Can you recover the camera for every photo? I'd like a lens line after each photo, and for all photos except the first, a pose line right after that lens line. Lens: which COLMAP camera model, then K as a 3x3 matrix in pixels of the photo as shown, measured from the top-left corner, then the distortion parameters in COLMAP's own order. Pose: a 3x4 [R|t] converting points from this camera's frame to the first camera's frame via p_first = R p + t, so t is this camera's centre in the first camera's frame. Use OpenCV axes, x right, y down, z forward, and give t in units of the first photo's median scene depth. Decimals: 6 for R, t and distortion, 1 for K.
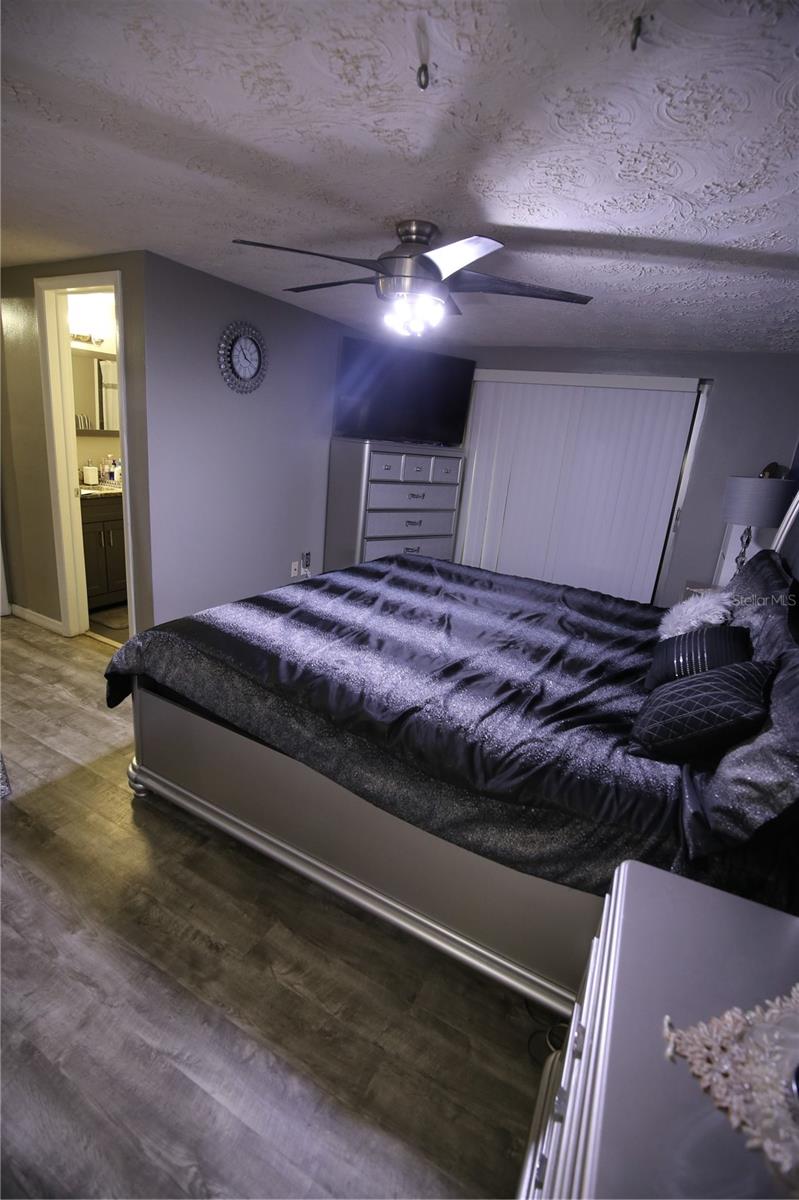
lens RADIAL K [[551.0, 0, 399.1], [0, 551.0, 596.2], [0, 0, 1]] dist [-0.033816, 0.004433]
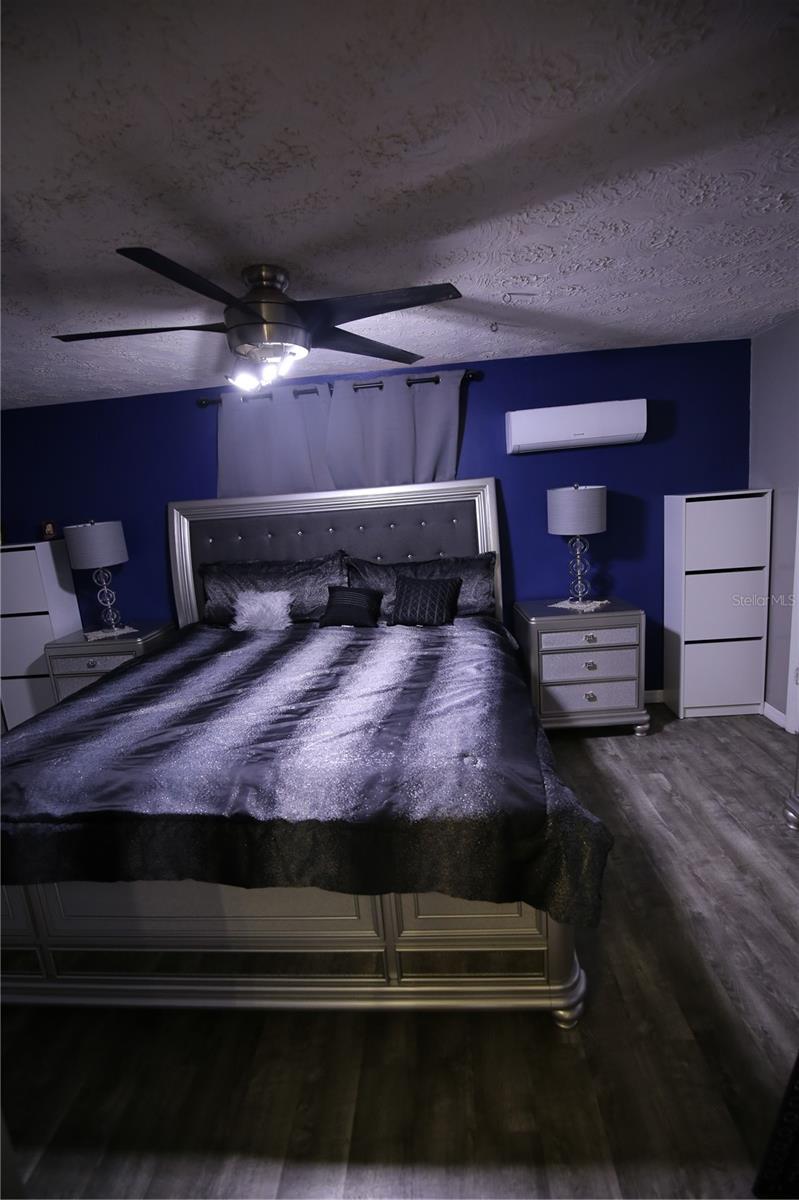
lens RADIAL K [[551.0, 0, 399.1], [0, 551.0, 596.2], [0, 0, 1]] dist [-0.033816, 0.004433]
pose [[-0.419191, -0.218976, 0.881095, -1.243190], [0.297589, 0.883724, 0.361211, -0.608085], [-0.857741, 0.413621, -0.305284, 1.675299]]
